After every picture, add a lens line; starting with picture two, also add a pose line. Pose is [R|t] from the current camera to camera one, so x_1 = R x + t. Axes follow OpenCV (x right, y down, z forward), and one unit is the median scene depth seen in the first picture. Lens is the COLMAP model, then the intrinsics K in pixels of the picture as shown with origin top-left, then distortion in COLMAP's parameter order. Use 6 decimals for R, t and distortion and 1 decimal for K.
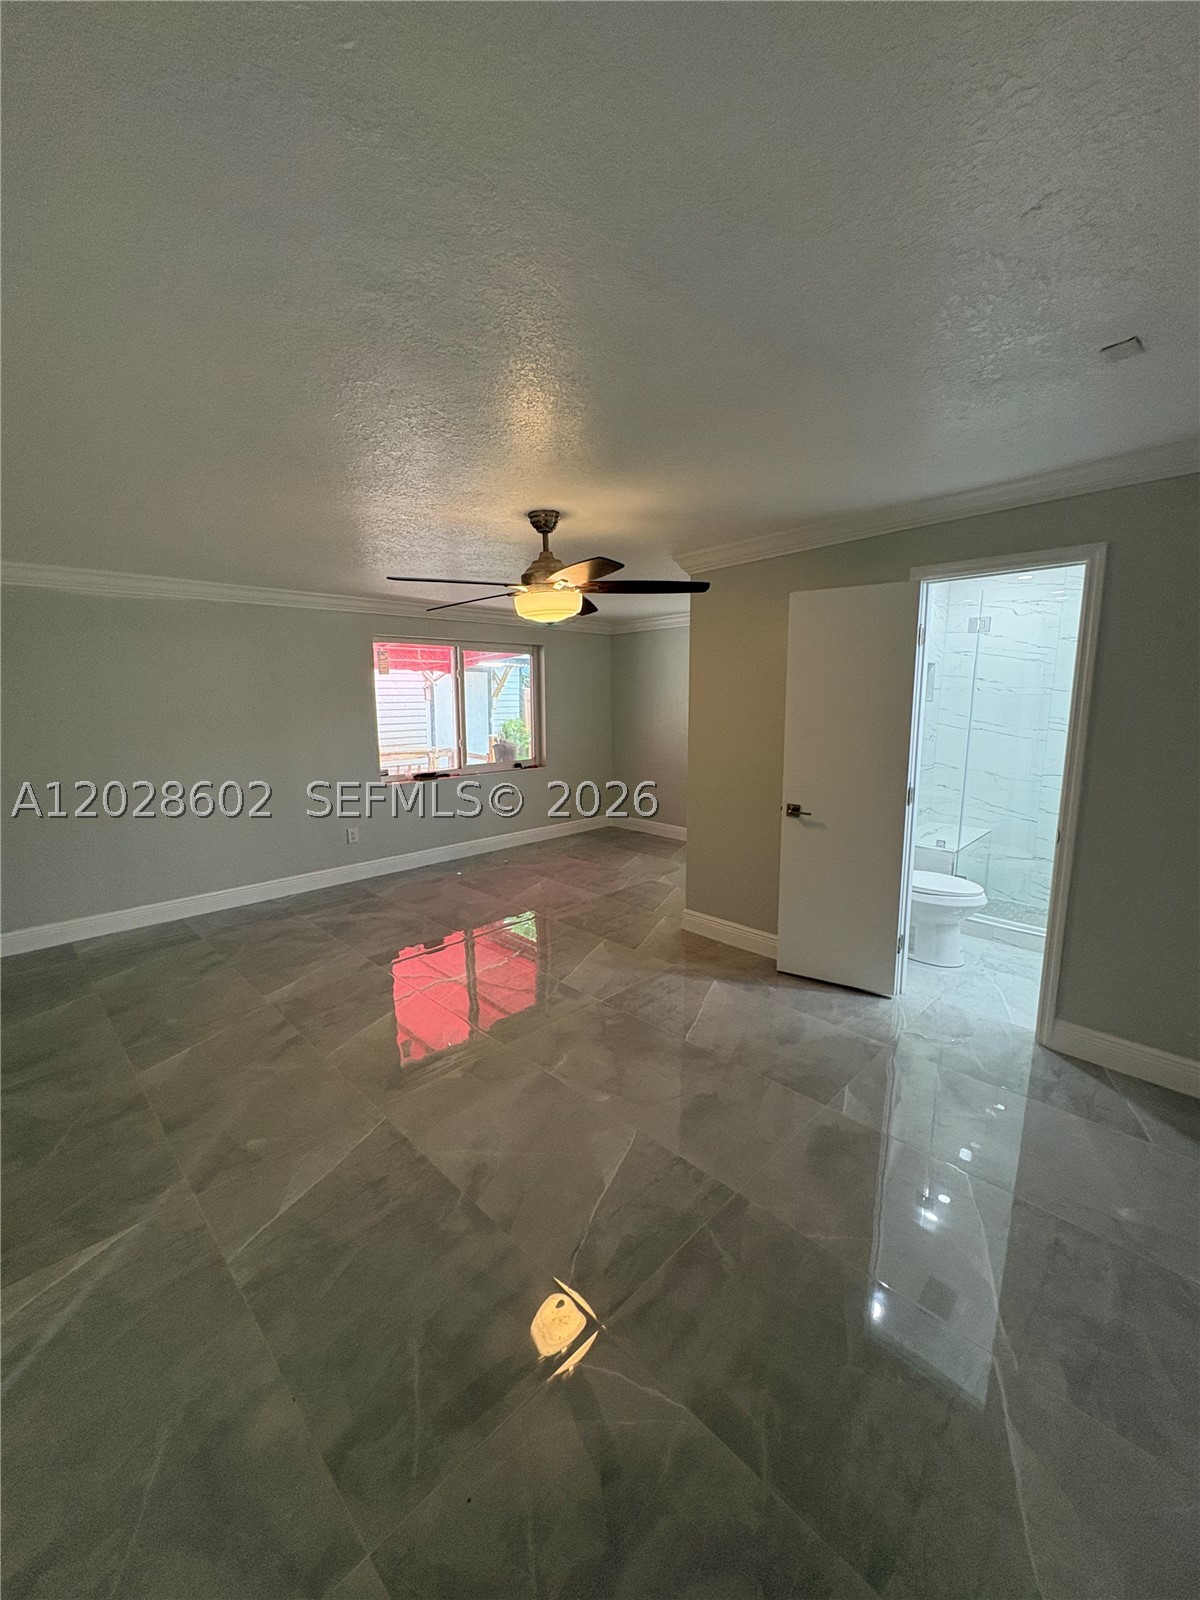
lens RADIAL K [[638.6, 0, 599.1], [0, 638.6, 797.1], [0, 0, 1]] dist [0.000138, 0.000569]
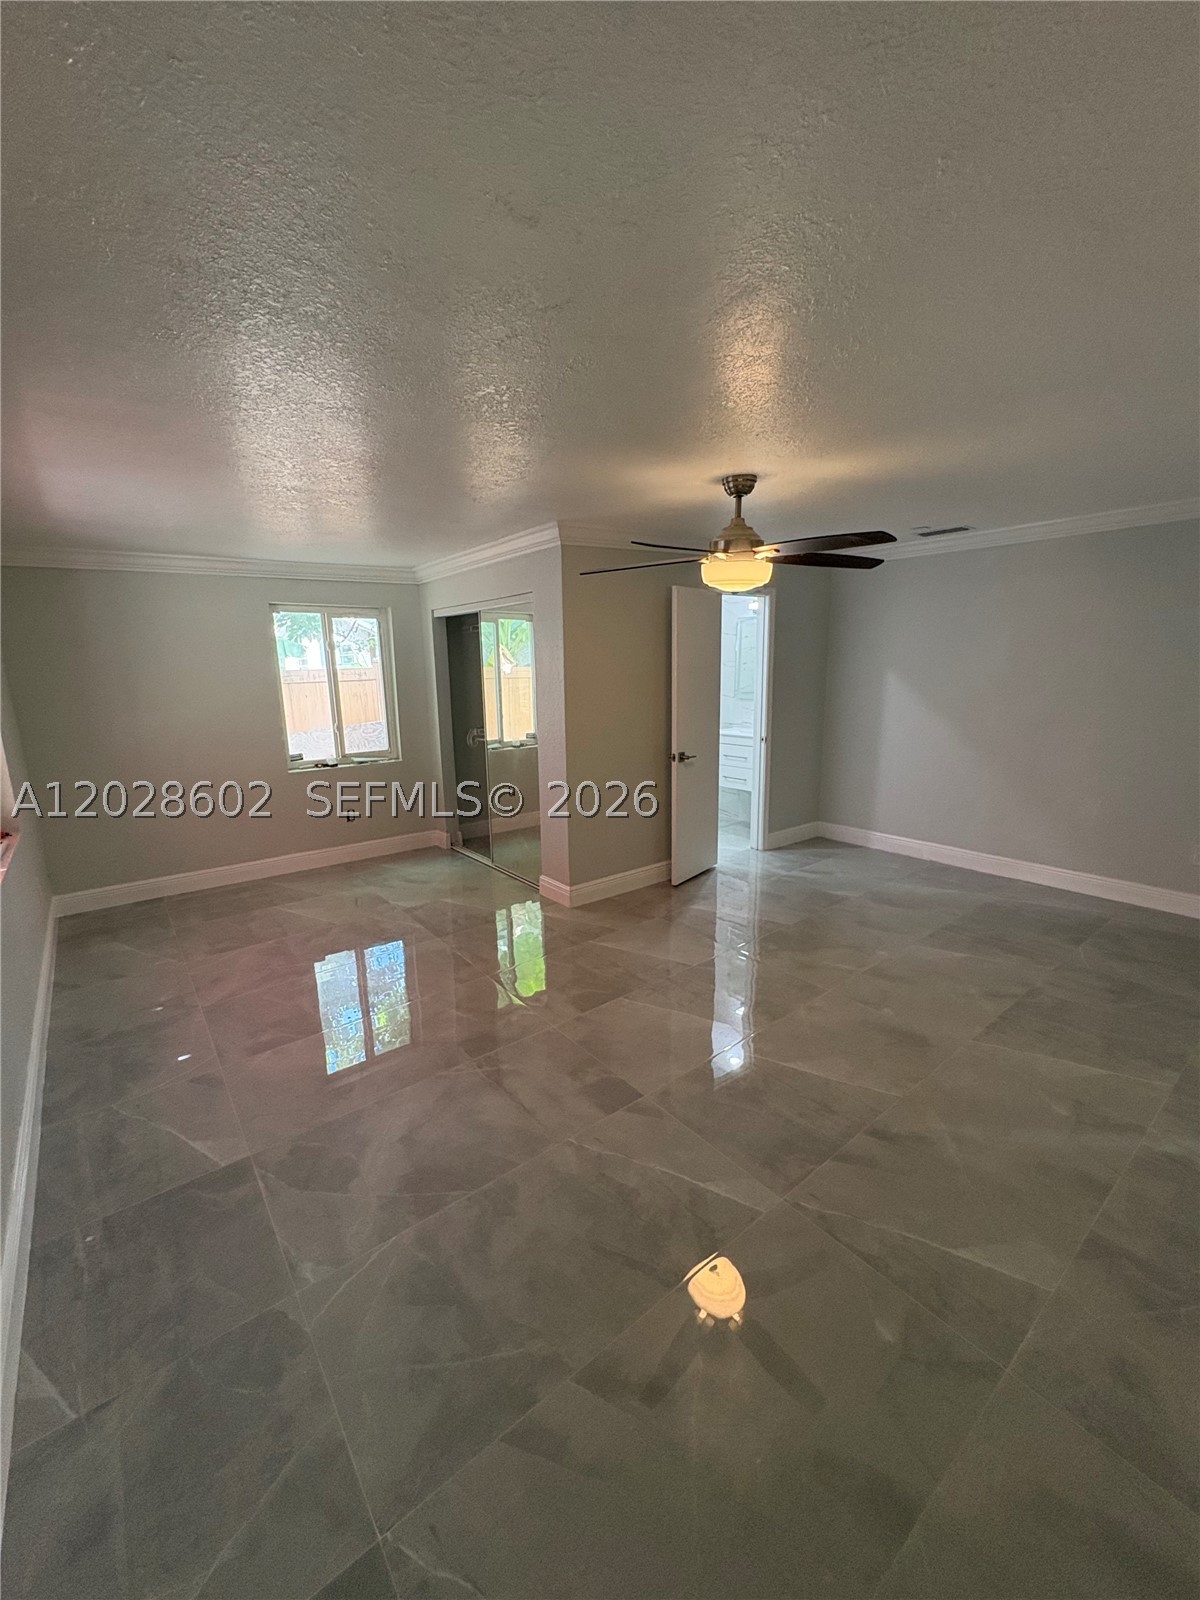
lens RADIAL K [[638.6, 0, 599.1], [0, 638.6, 797.1], [0, 0, 1]] dist [0.000138, 0.000569]
pose [[0.118716, -0.201939, 0.972176, -0.929585], [0.176212, 0.967844, 0.179521, -0.153448], [-0.977167, 0.149997, 0.150482, 0.916960]]
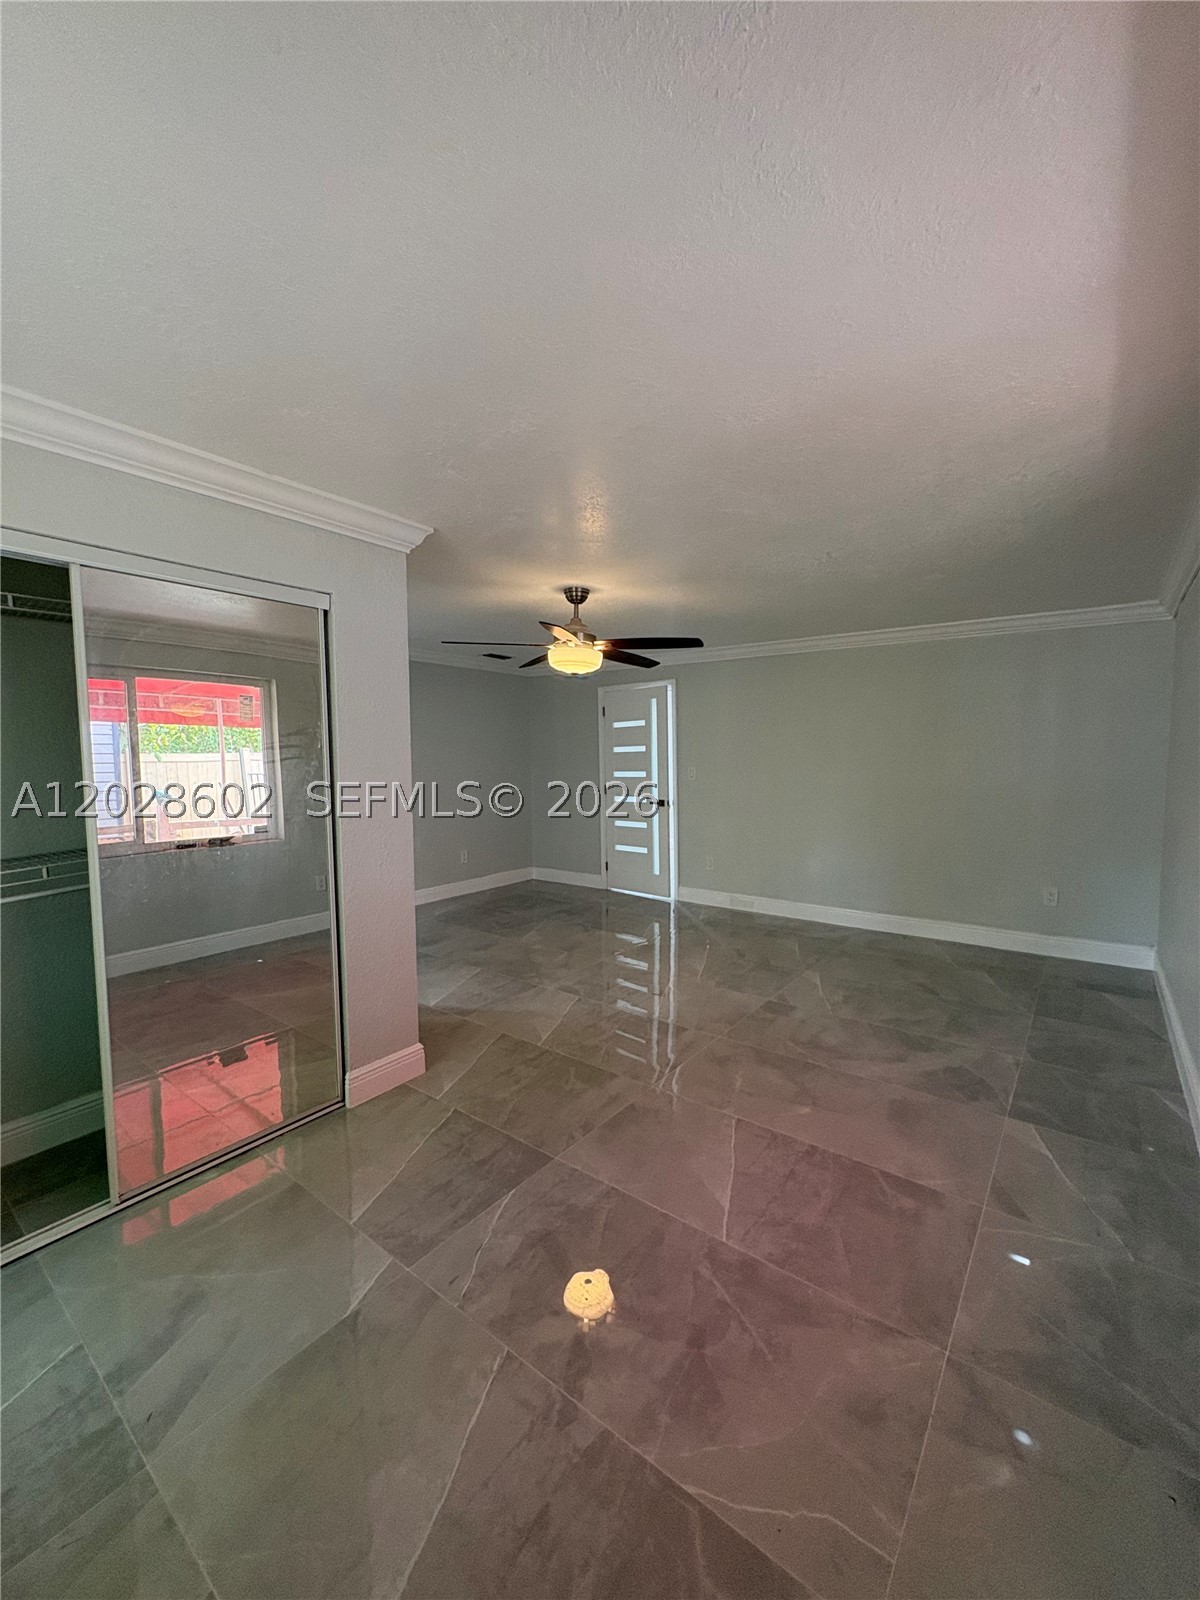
lens RADIAL K [[645.2, 0, 603.9], [0, 645.2, 803.1], [0, 0, 1]] dist [0.000250, 0.000375]
pose [[-0.991506, 0.024906, -0.127650, 0.027785], [-0.005130, 0.973240, 0.229732, -0.260413], [0.129956, 0.228436, -0.964846, 1.885413]]
